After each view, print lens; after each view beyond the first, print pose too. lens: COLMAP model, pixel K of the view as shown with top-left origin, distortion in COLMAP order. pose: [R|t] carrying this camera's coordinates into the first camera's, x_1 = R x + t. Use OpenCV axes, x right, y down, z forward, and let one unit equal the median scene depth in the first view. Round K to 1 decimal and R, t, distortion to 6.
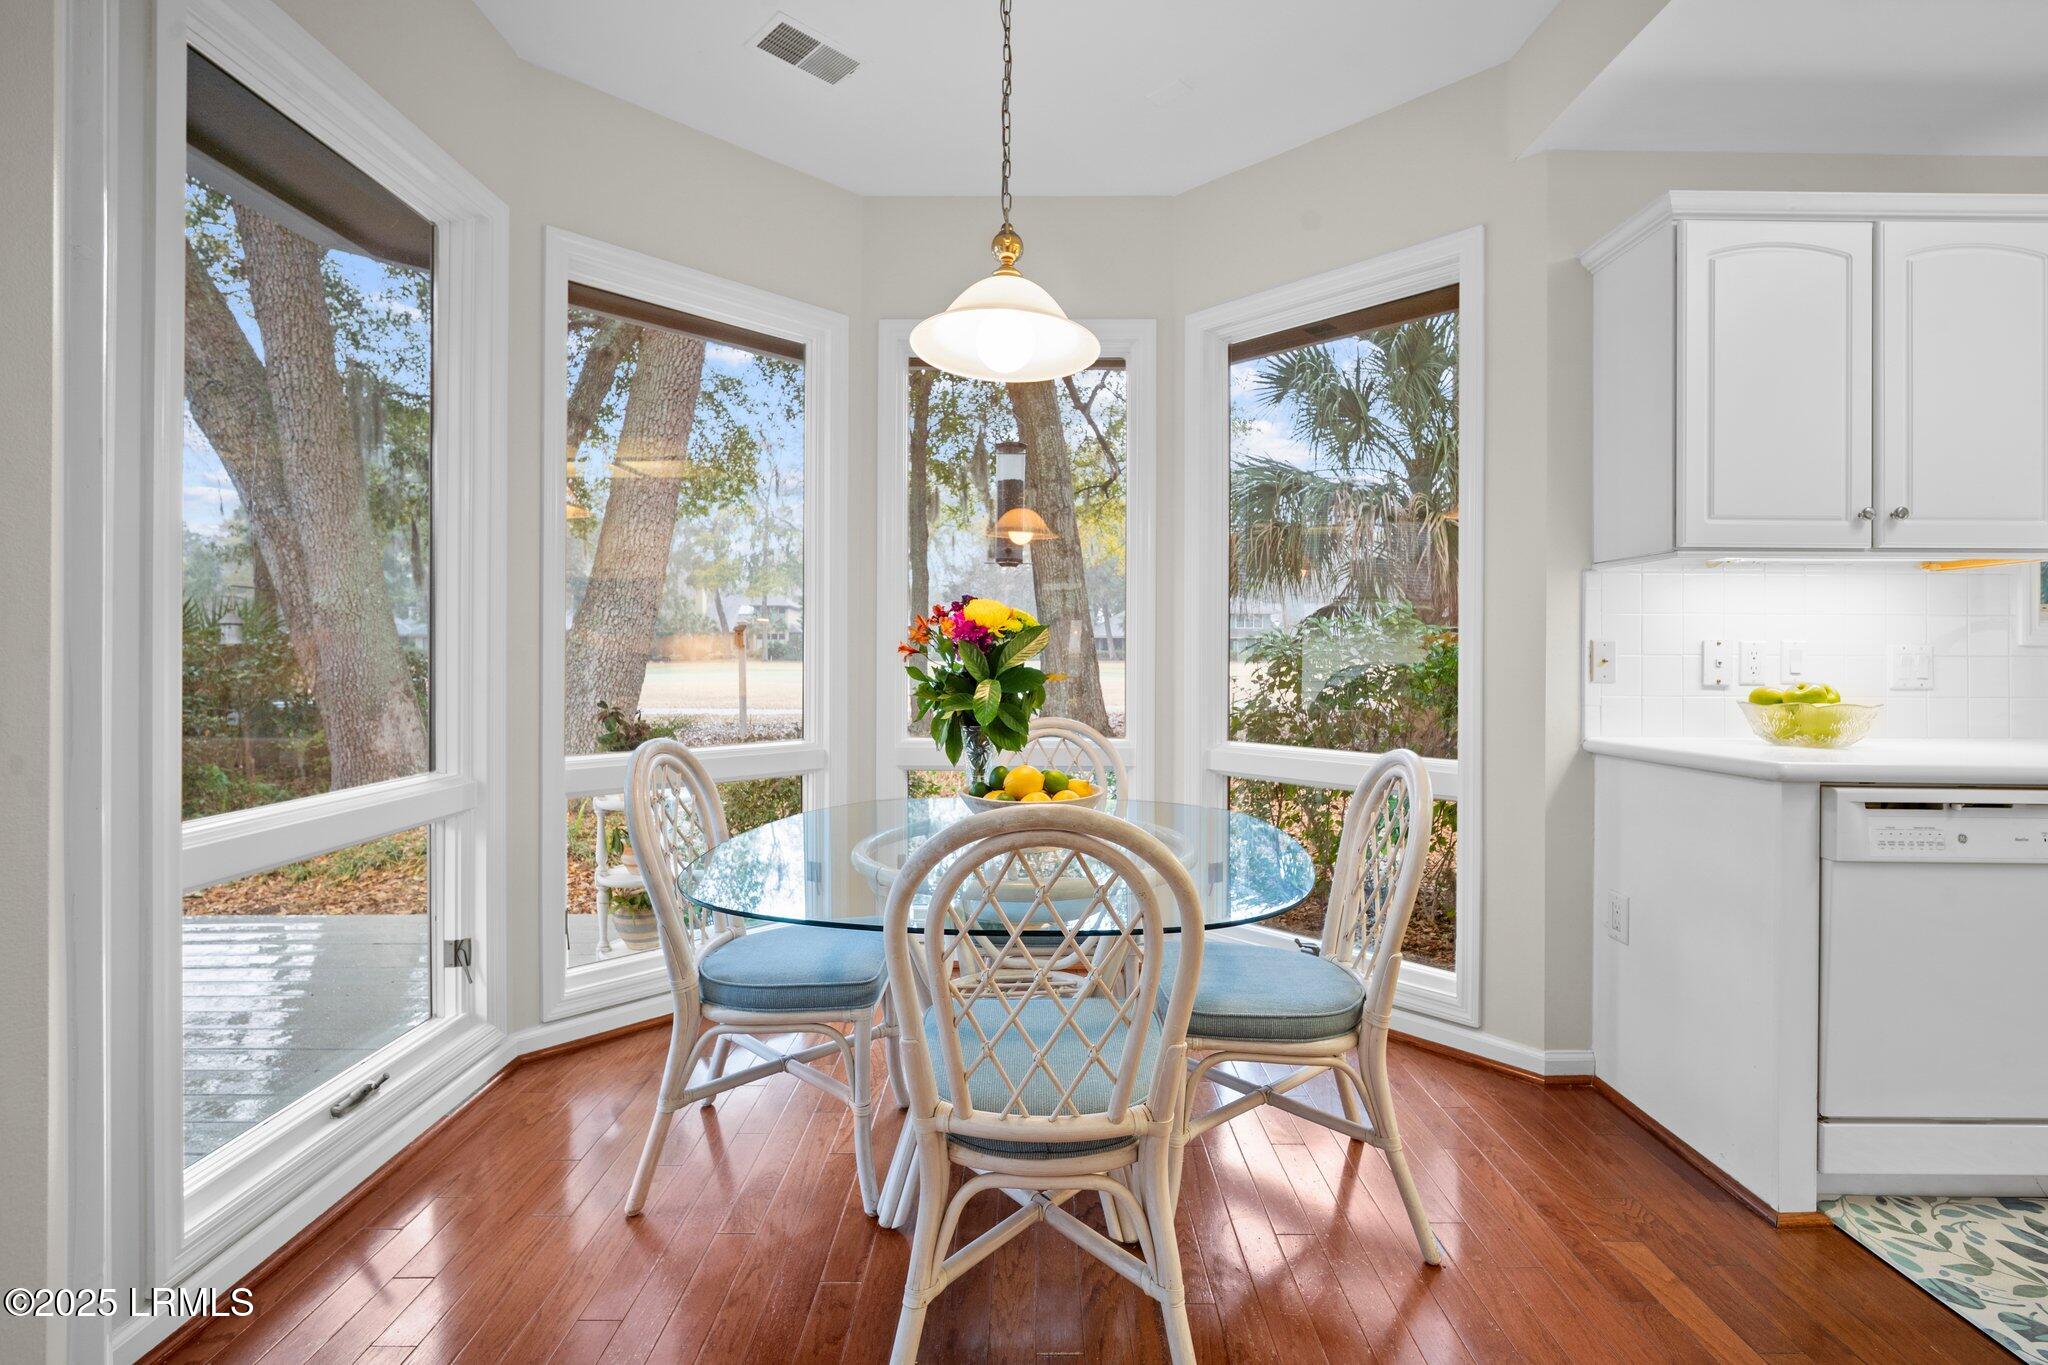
lens RADIAL K [[916.2, 0, 1021.3], [0, 916.2, 668.0], [0, 0, 1]] dist [-0.014753, 0.003369]
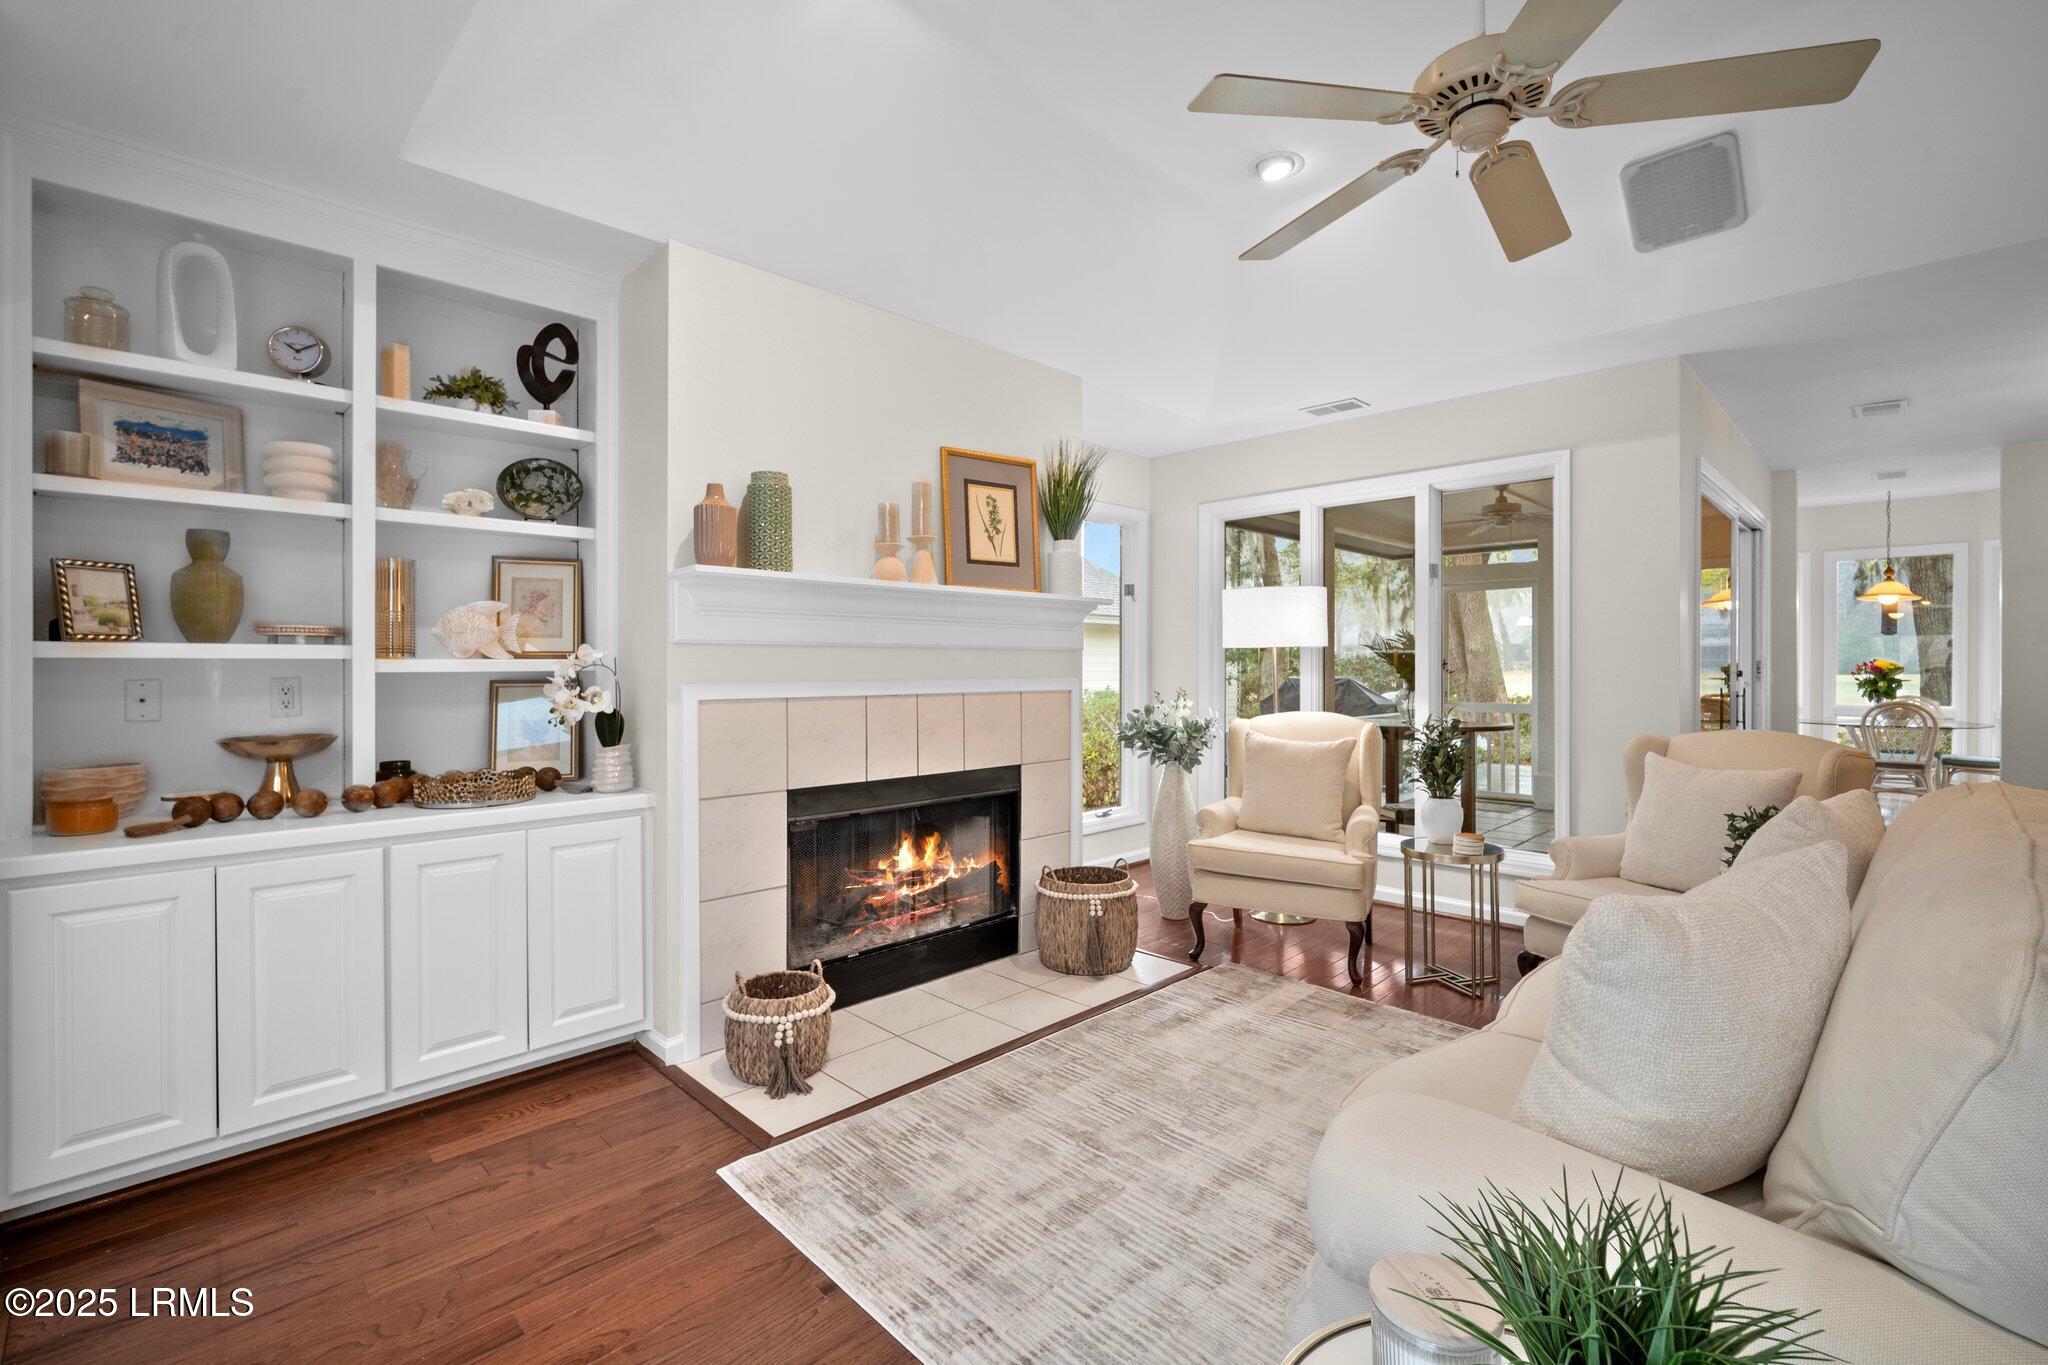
lens RADIAL K [[916.2, 0, 1039.1], [0, 916.2, 670.3], [0, 0, 1]] dist [-0.014753, 0.003369]
pose [[0.720203, -0.000675, -0.693763, 0.055174], [-0.002397, 0.999991, -0.003461, -0.010684], [0.693759, 0.004155, 0.720195, -4.189740]]
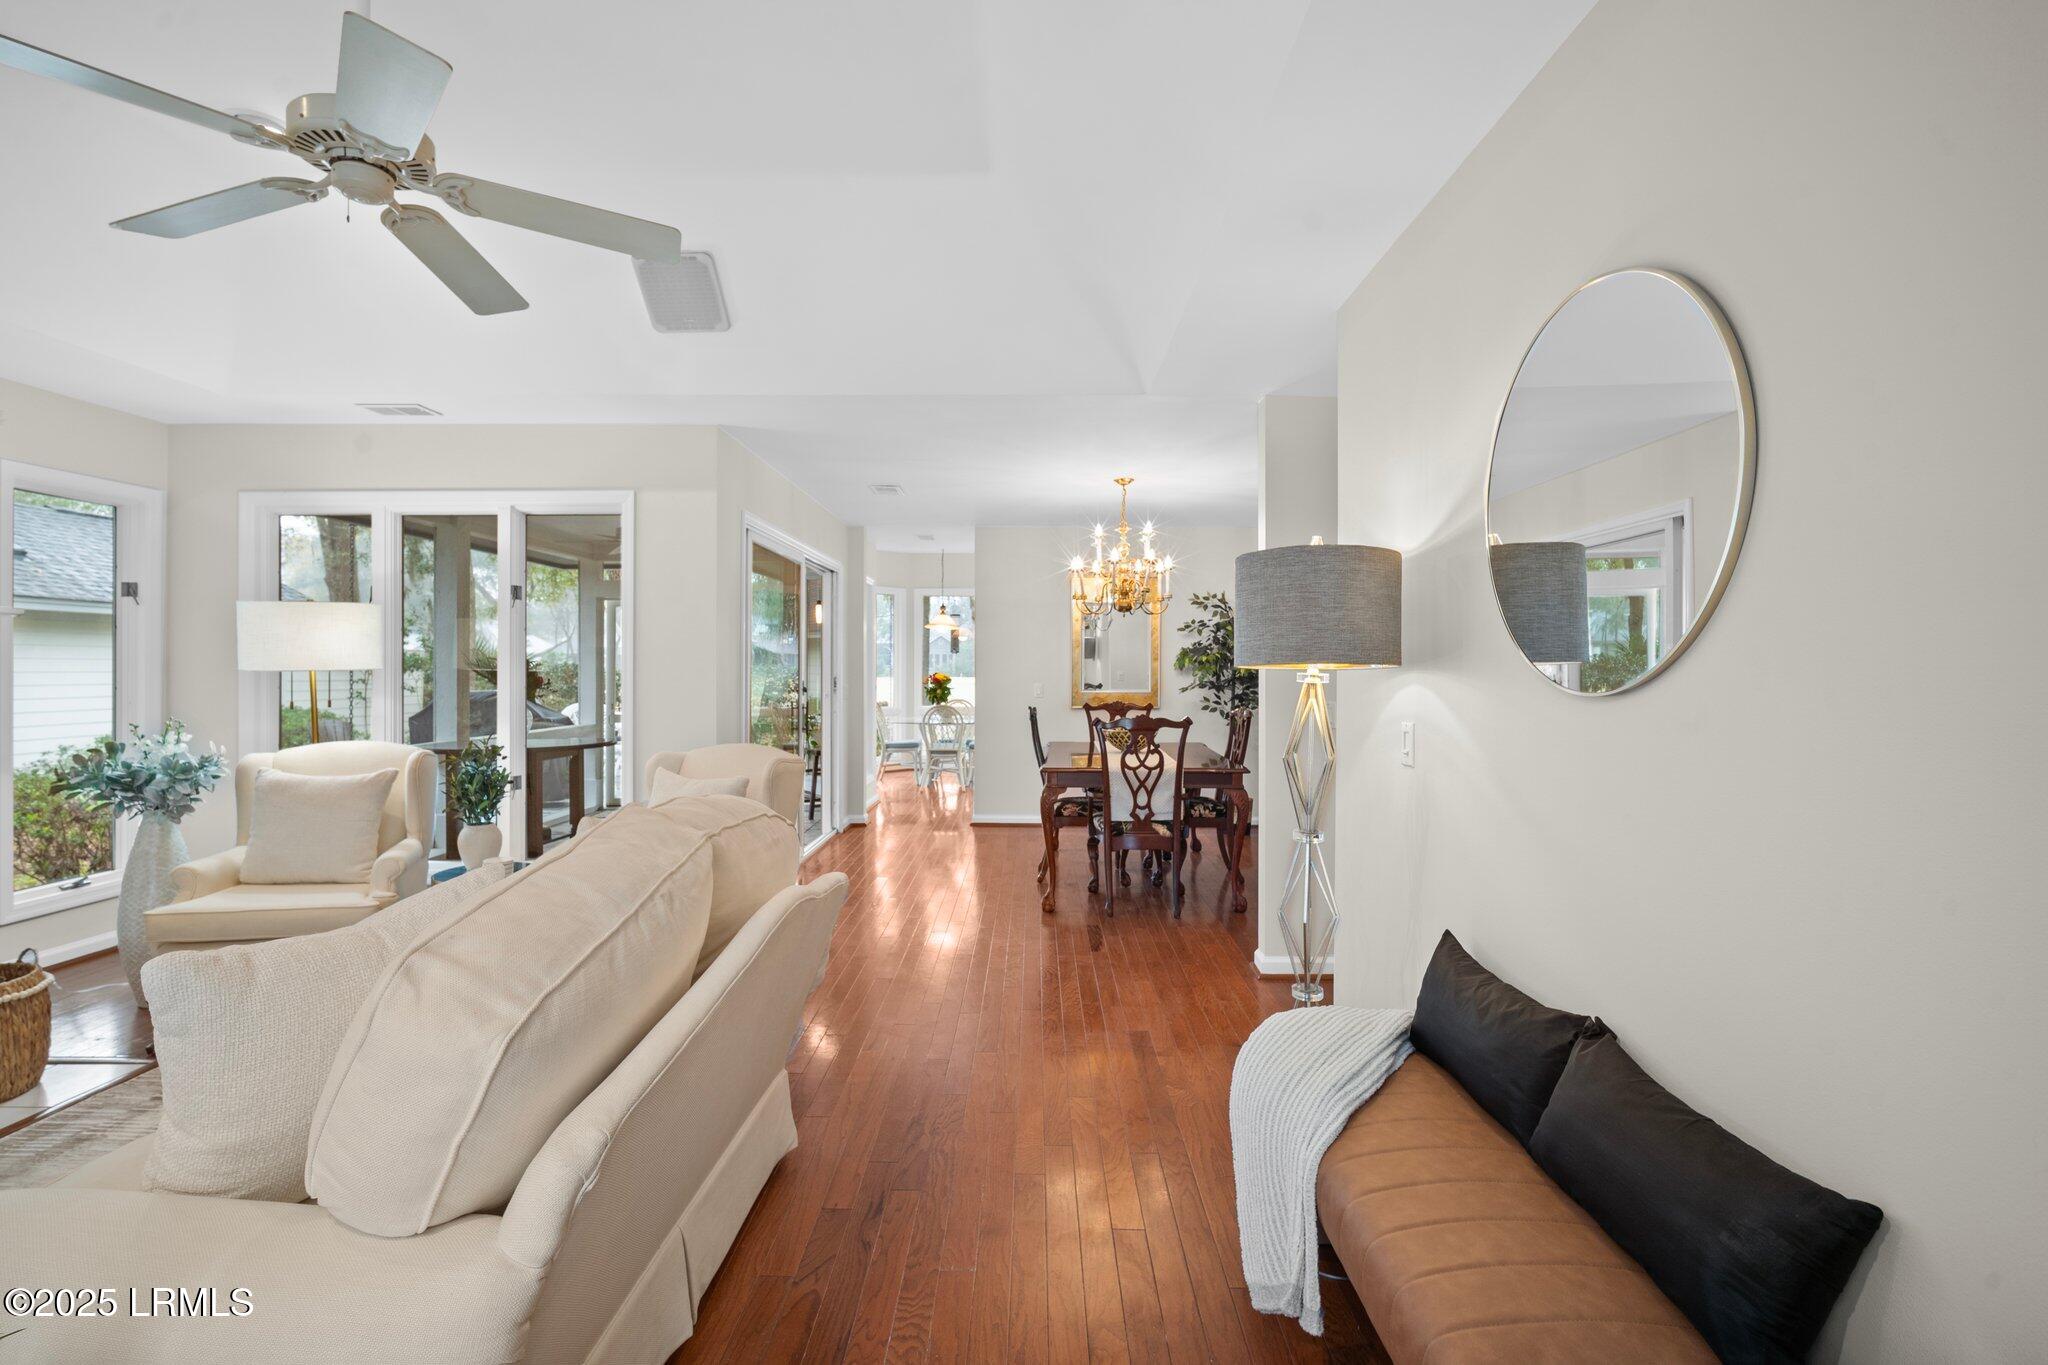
lens RADIAL K [[916.2, 0, 1035.9], [0, 916.2, 675.1], [0, 0, 1]] dist [-0.014753, 0.003369]
pose [[0.999921, -0.002155, 0.012383, 0.441074], [0.002171, 0.999997, -0.001326, -0.056425], [-0.012381, 0.001353, 0.999922, -4.159021]]
